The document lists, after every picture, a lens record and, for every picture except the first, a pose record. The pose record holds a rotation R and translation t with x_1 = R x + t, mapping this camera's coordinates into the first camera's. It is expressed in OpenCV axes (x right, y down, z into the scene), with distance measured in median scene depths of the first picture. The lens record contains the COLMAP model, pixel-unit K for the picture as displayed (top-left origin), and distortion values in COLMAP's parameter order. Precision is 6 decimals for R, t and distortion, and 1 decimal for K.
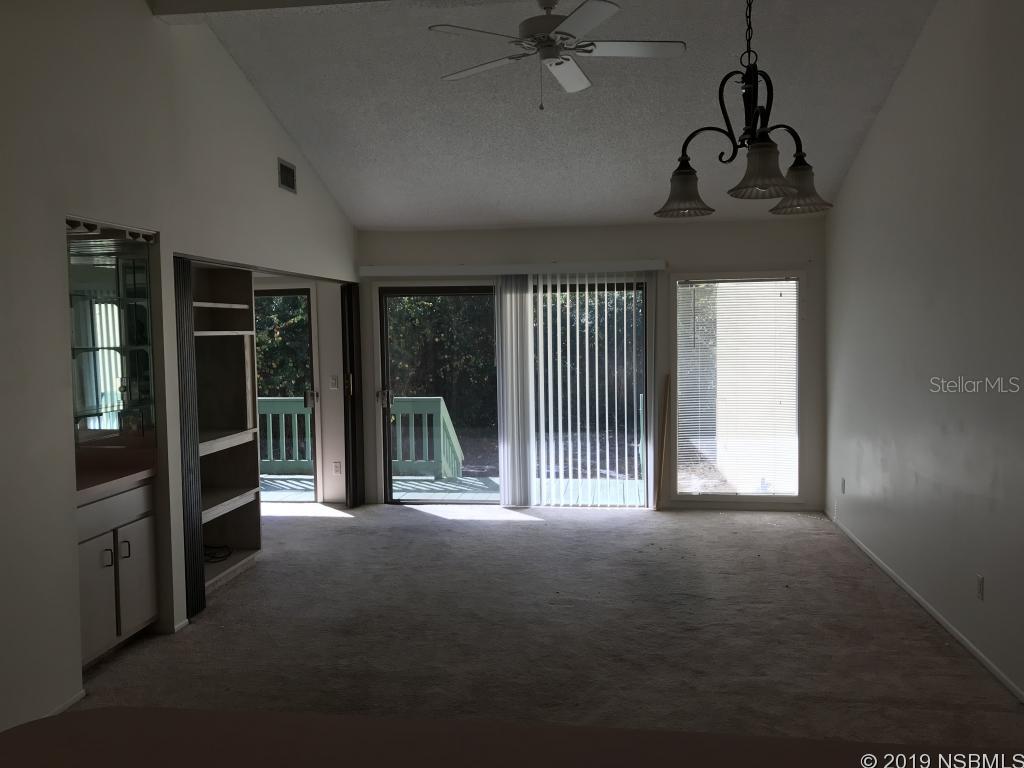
lens RADIAL K [[845.6, 0, 512.0], [0, 845.6, 384.0], [0, 0, 1]] dist [-0.001347, -0.000942]
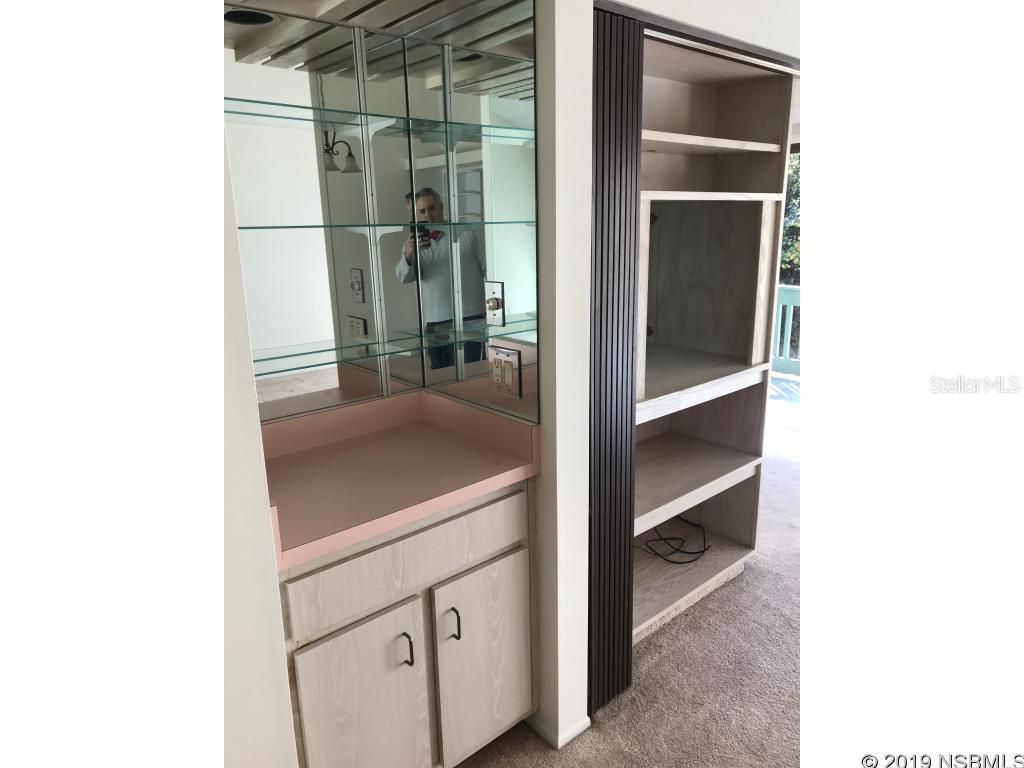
lens RADIAL K [[639.2, 0, 512.0], [0, 639.2, 384.0], [0, 0, 1]] dist [-0.000563, -0.000017]
pose [[0.751972, 0.158868, -0.639765, -0.172918], [-0.028988, 0.977555, 0.208677, -0.025958], [0.658557, -0.138373, 0.739699, 0.639646]]
